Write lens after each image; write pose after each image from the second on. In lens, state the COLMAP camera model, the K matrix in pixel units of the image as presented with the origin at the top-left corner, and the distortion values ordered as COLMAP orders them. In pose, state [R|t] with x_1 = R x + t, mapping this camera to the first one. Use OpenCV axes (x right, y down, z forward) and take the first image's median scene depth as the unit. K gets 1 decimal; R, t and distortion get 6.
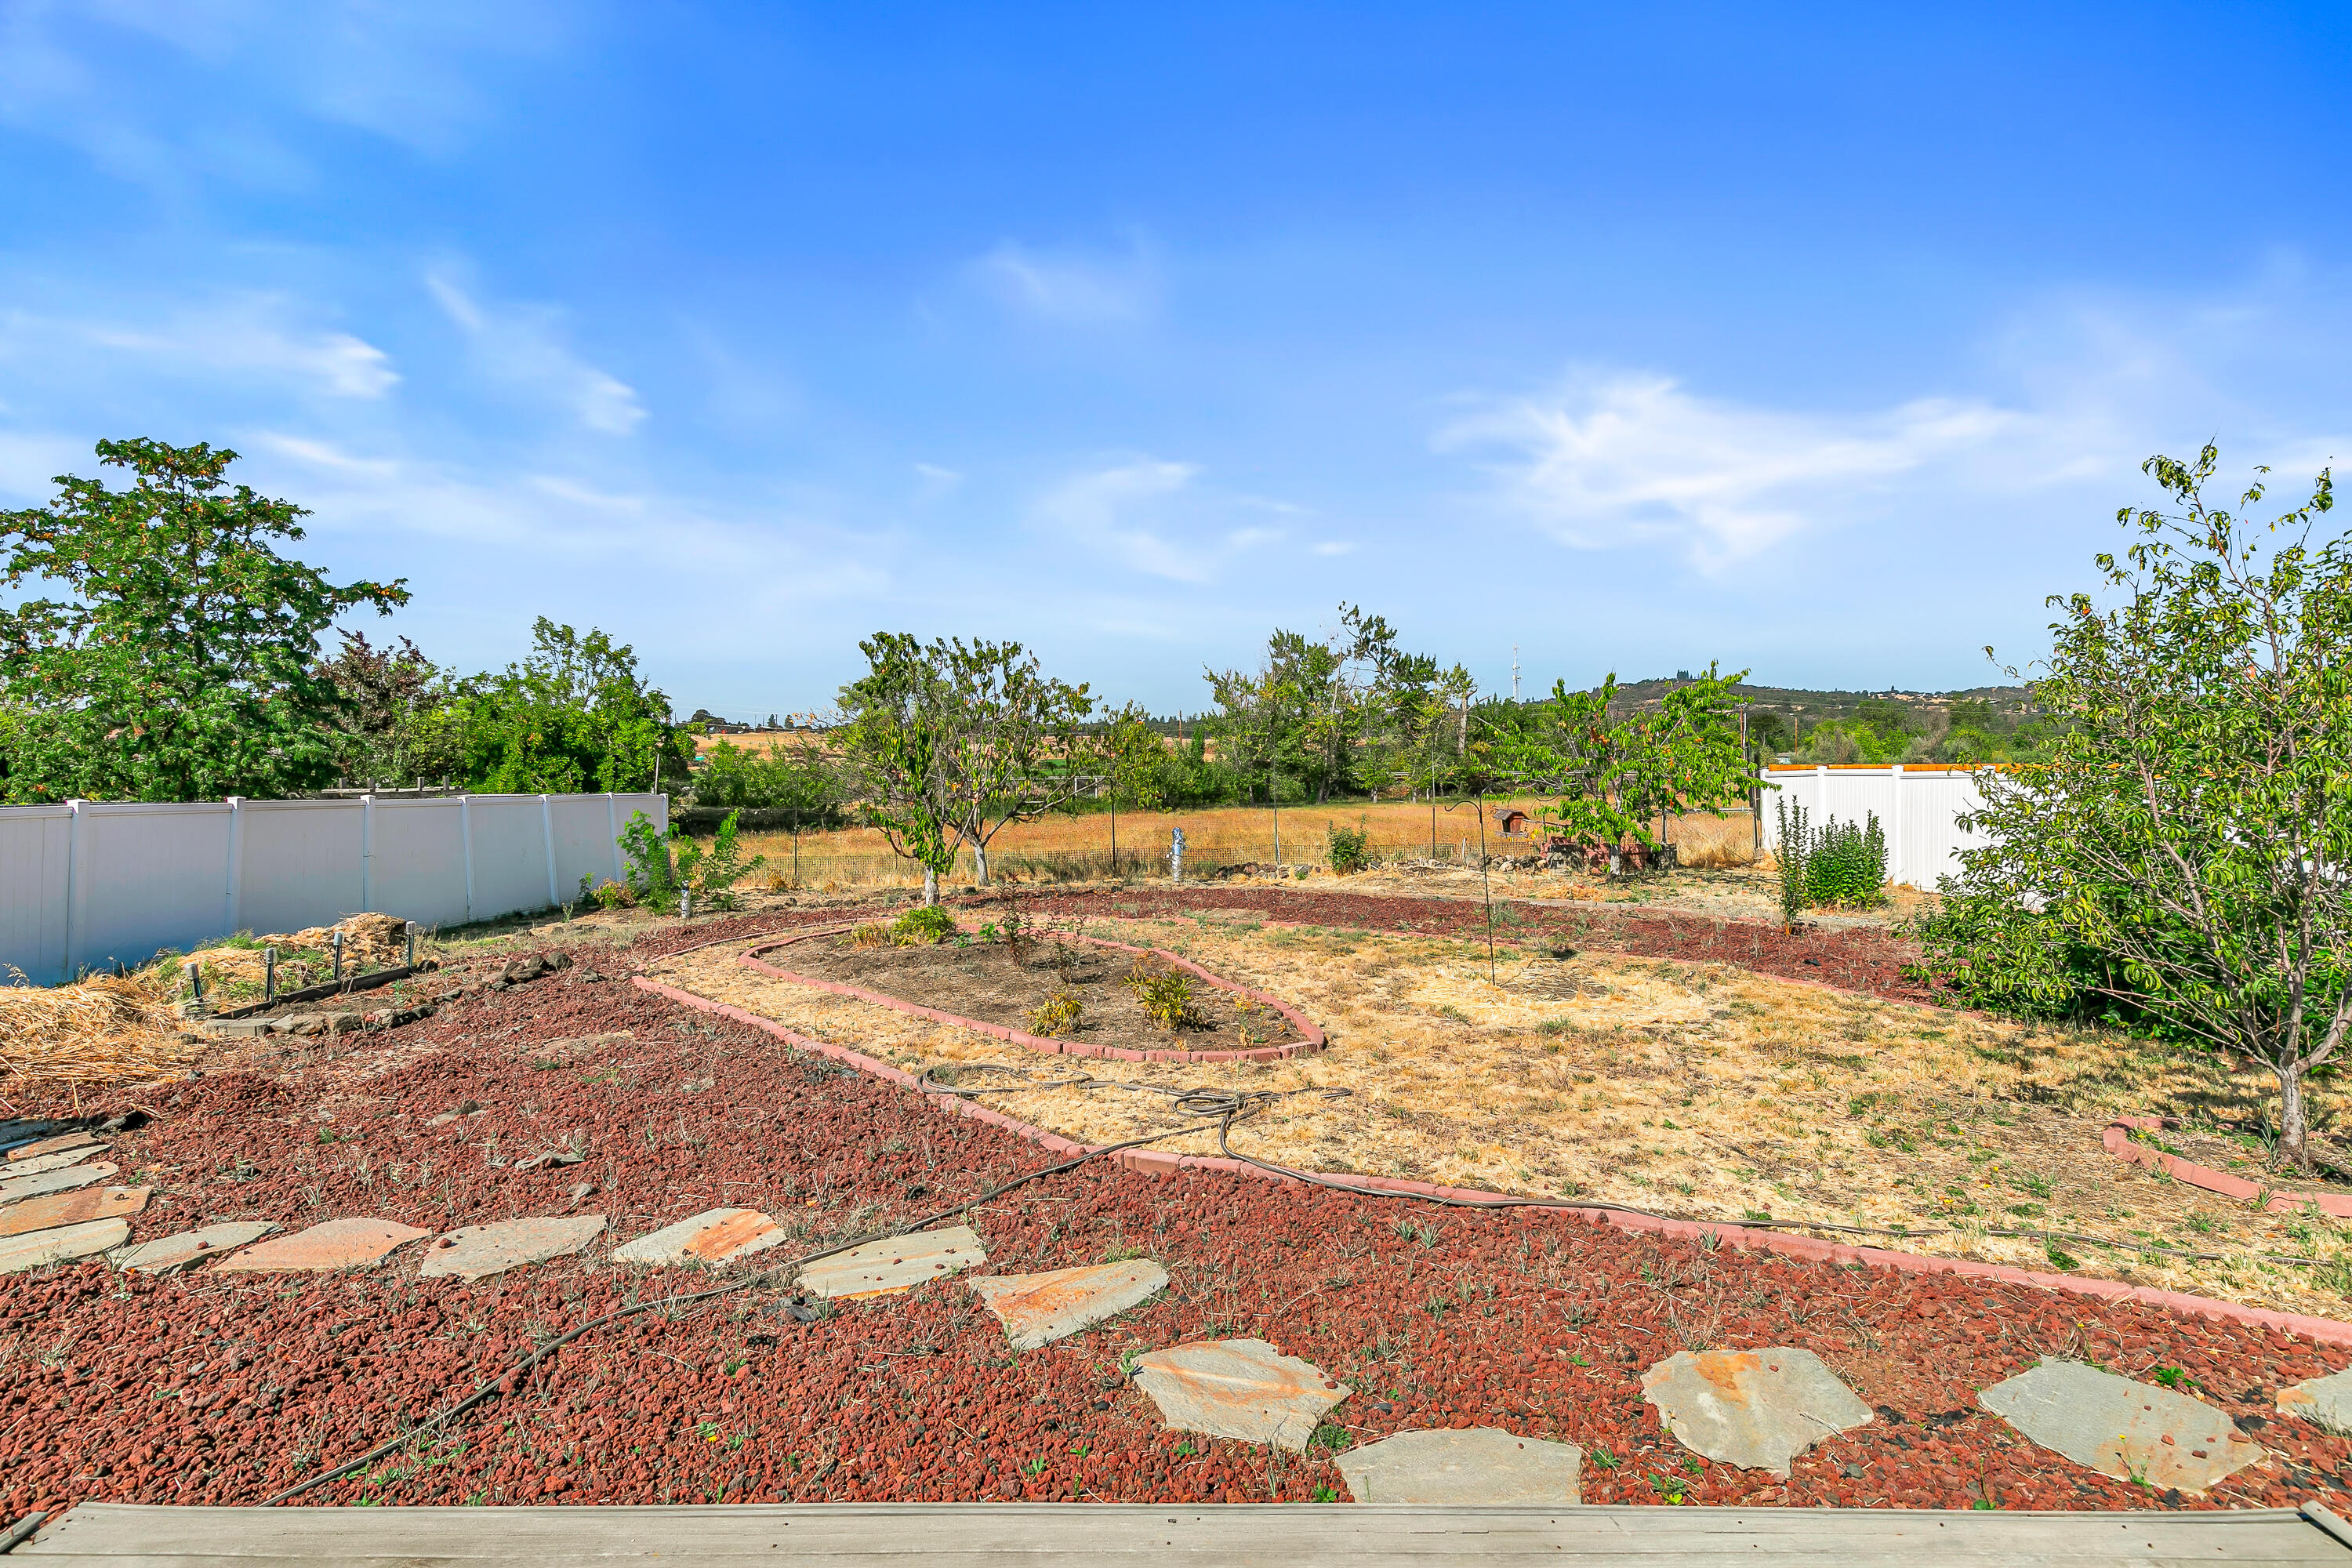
lens RADIAL K [[1083.4, 0, 1163.8], [0, 1083.4, 789.2], [0, 0, 1]] dist [0.007036, -0.002204]
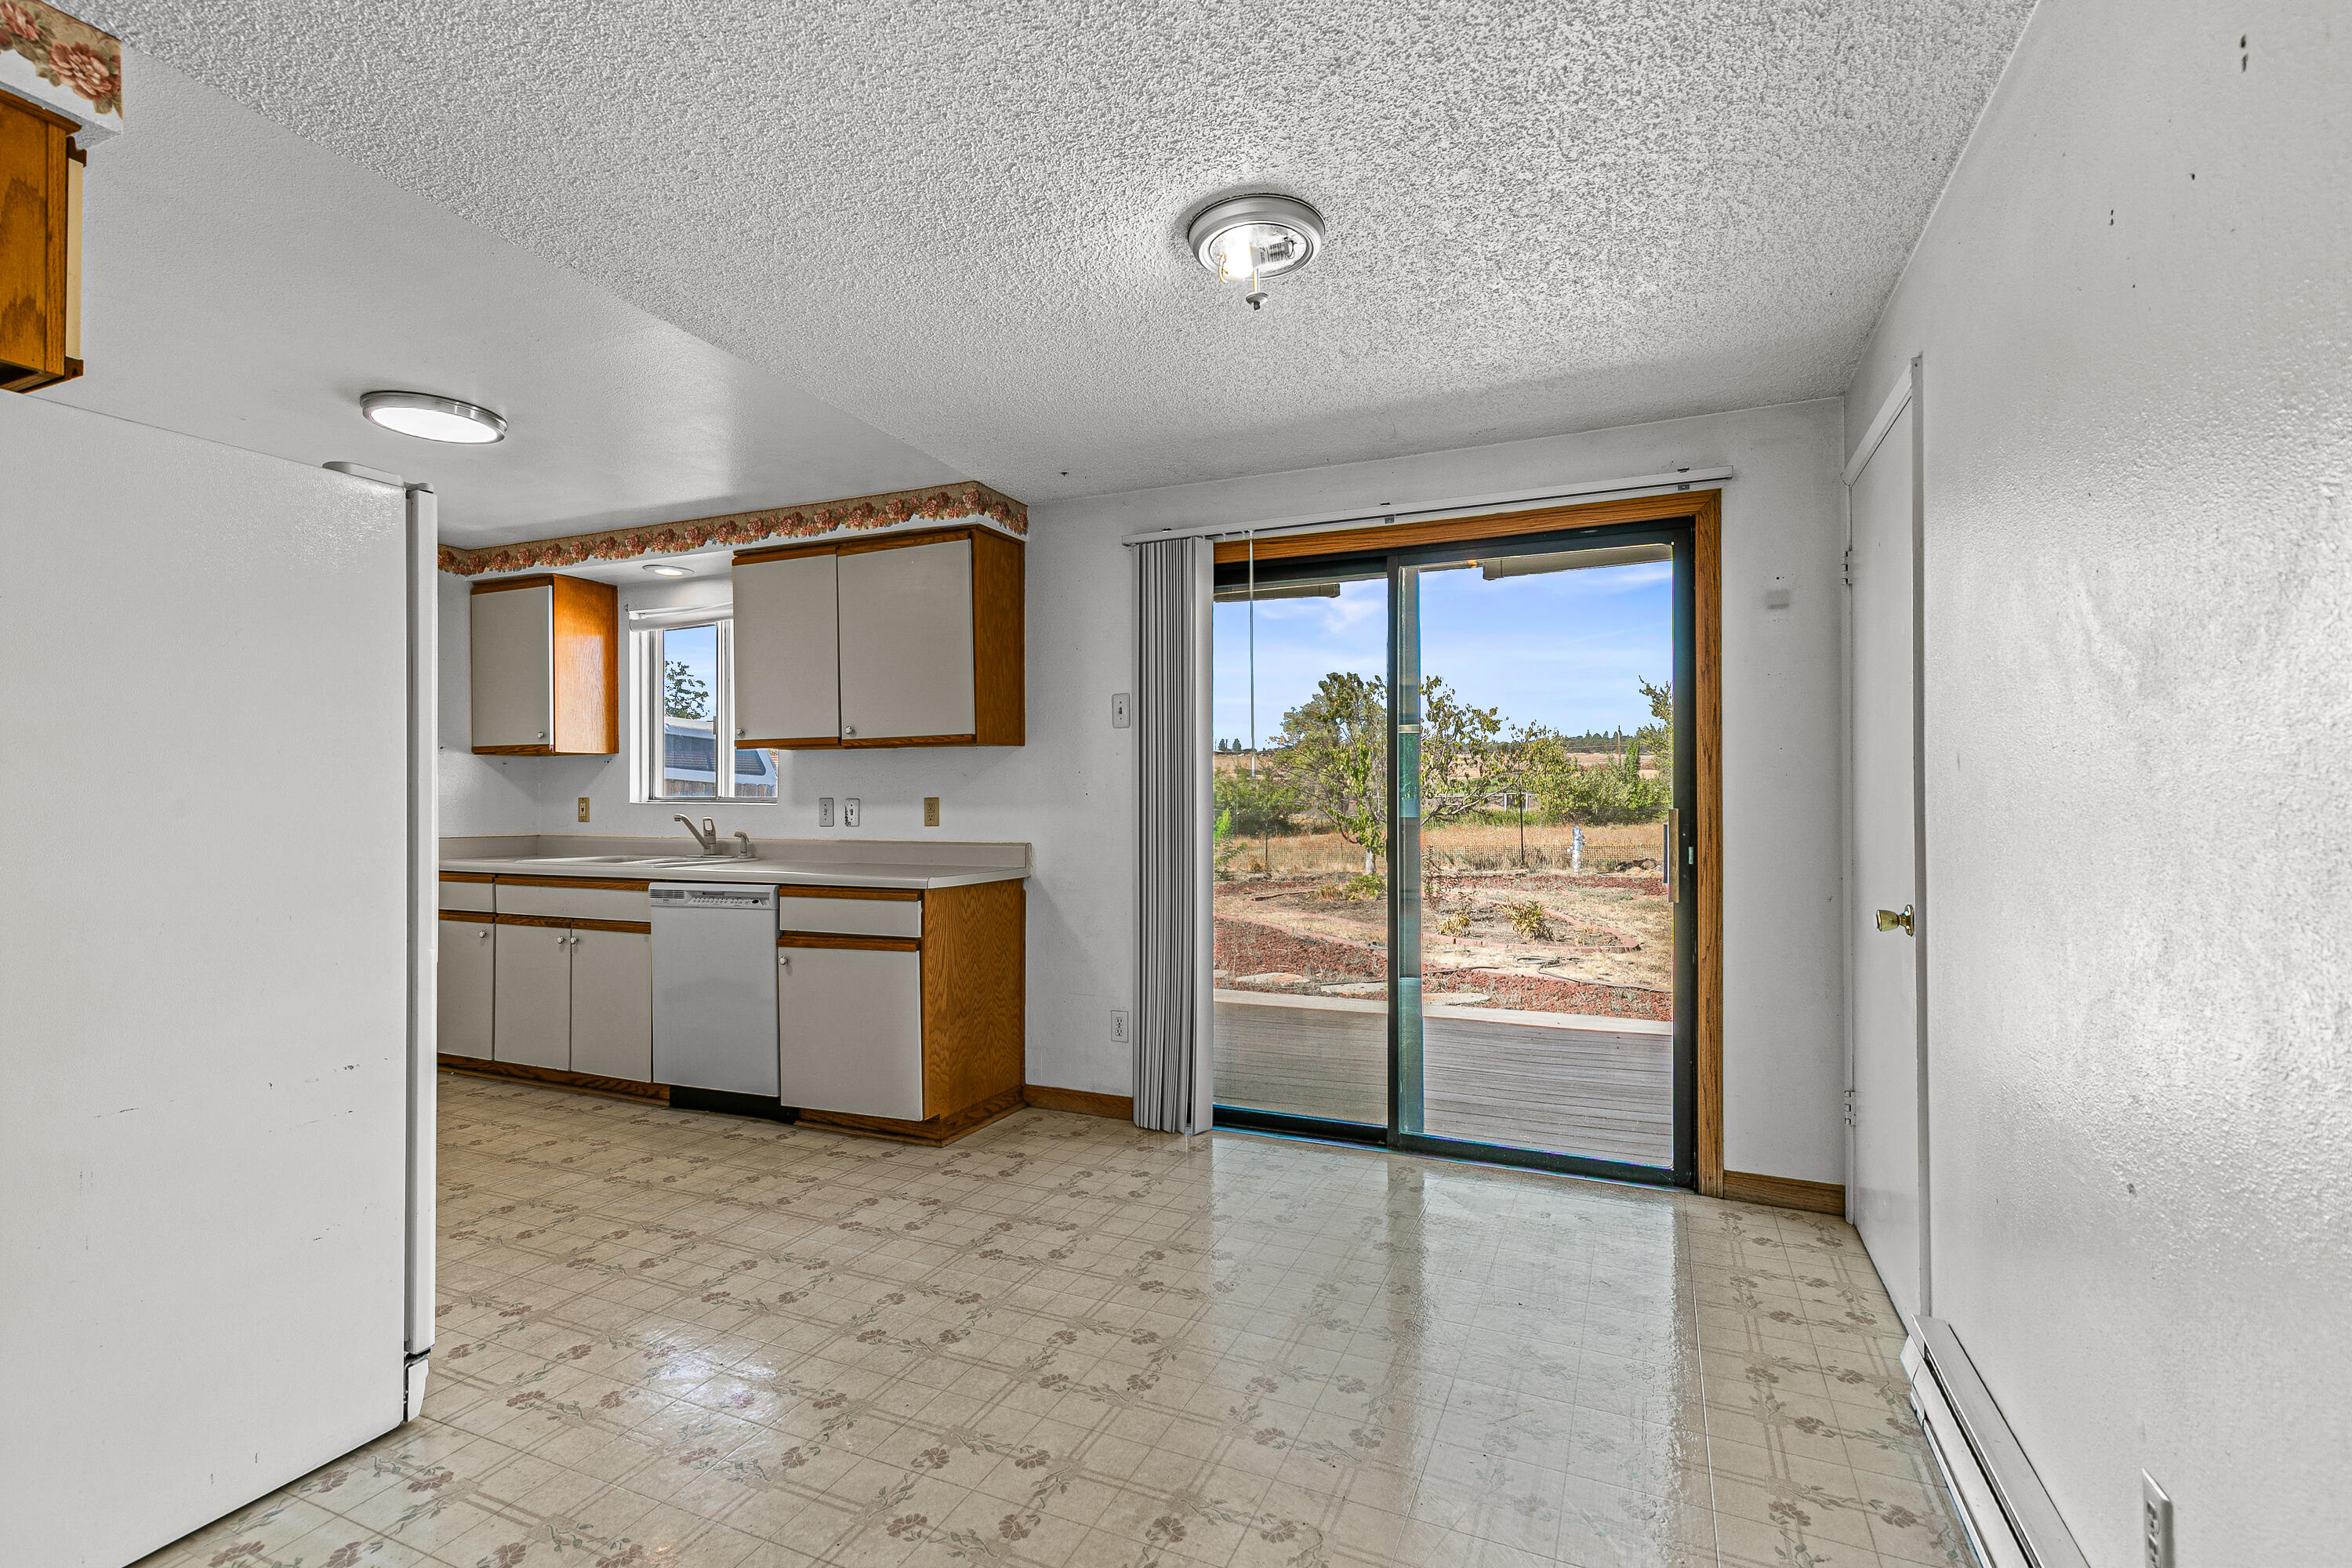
lens RADIAL K [[1083.4, 0, 1167.7], [0, 1083.4, 790.1], [0, 0, 1]] dist [0.007036, -0.002204]
pose [[0.924456, -0.006732, -0.381229, 0.047901], [-0.000472, 0.999823, -0.018802, 0.017119], [0.381289, 0.017561, 0.924289, -0.246530]]
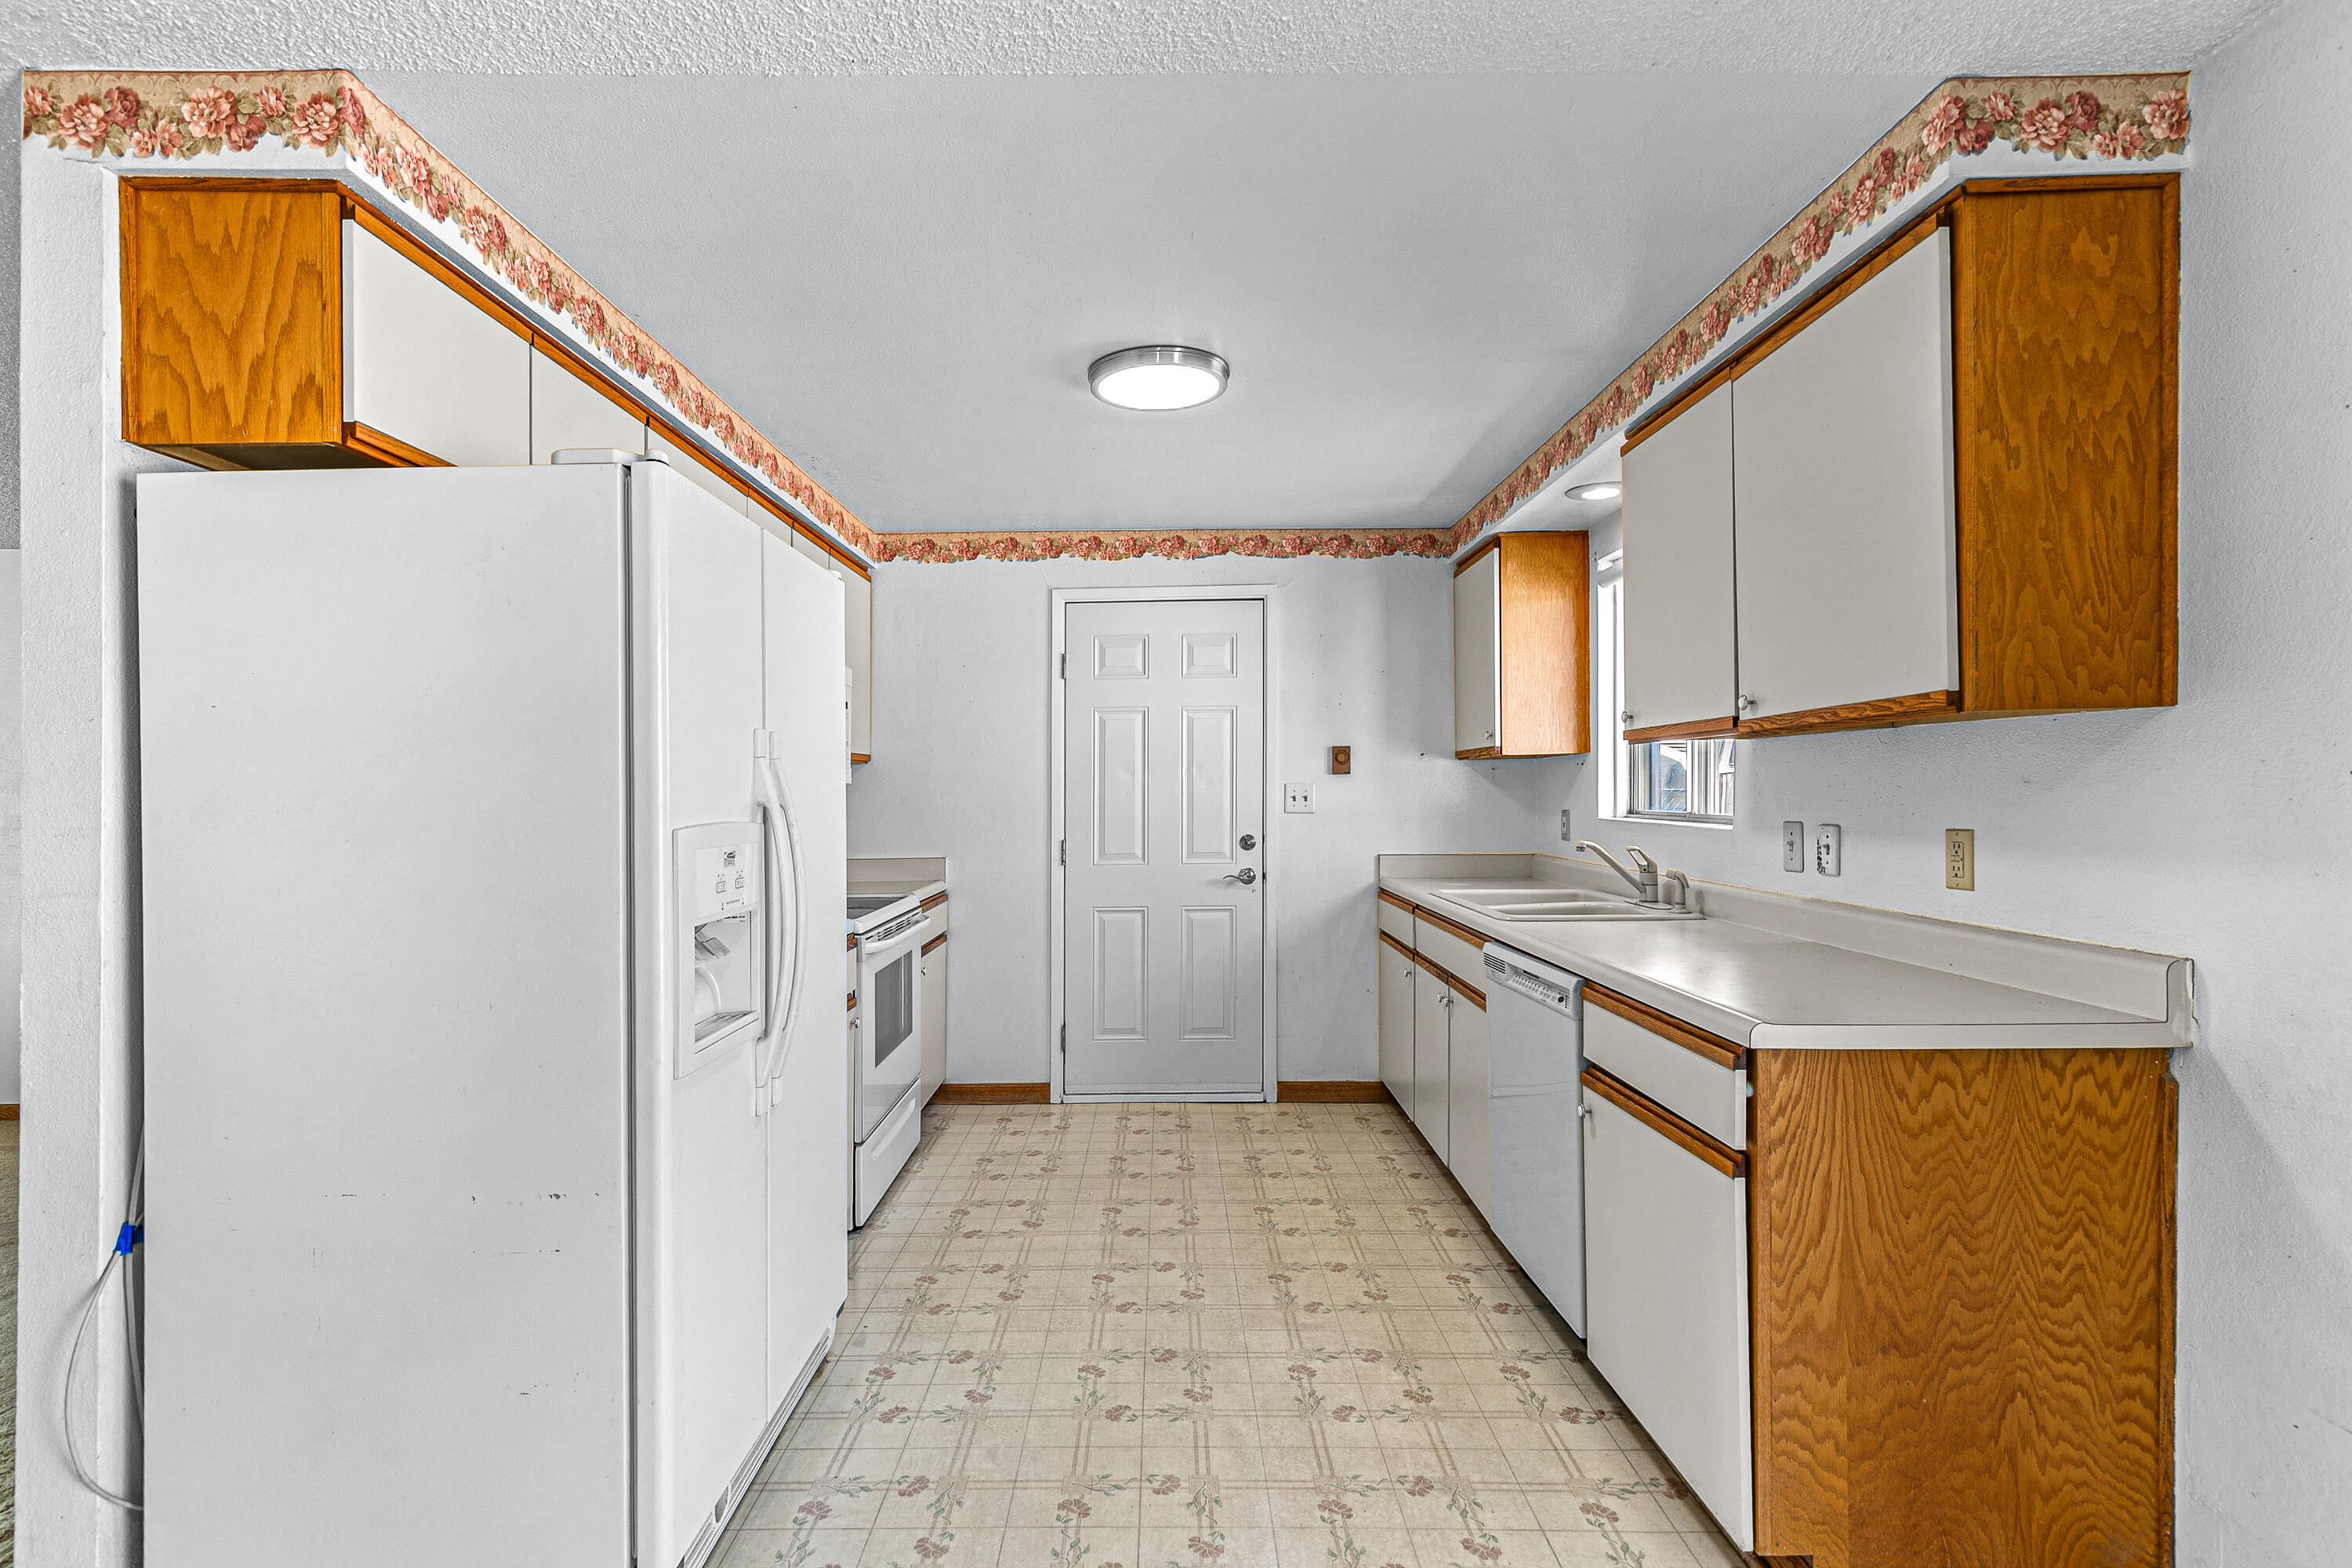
lens RADIAL K [[1083.4, 0, 1153.7], [0, 1083.4, 804.4], [0, 0, 1]] dist [0.007036, -0.002204]
pose [[0.016898, 0.008605, -0.999820, 0.020413], [0.003258, 0.999957, 0.008661, 0.010563], [0.999852, -0.003404, 0.016869, -0.132715]]
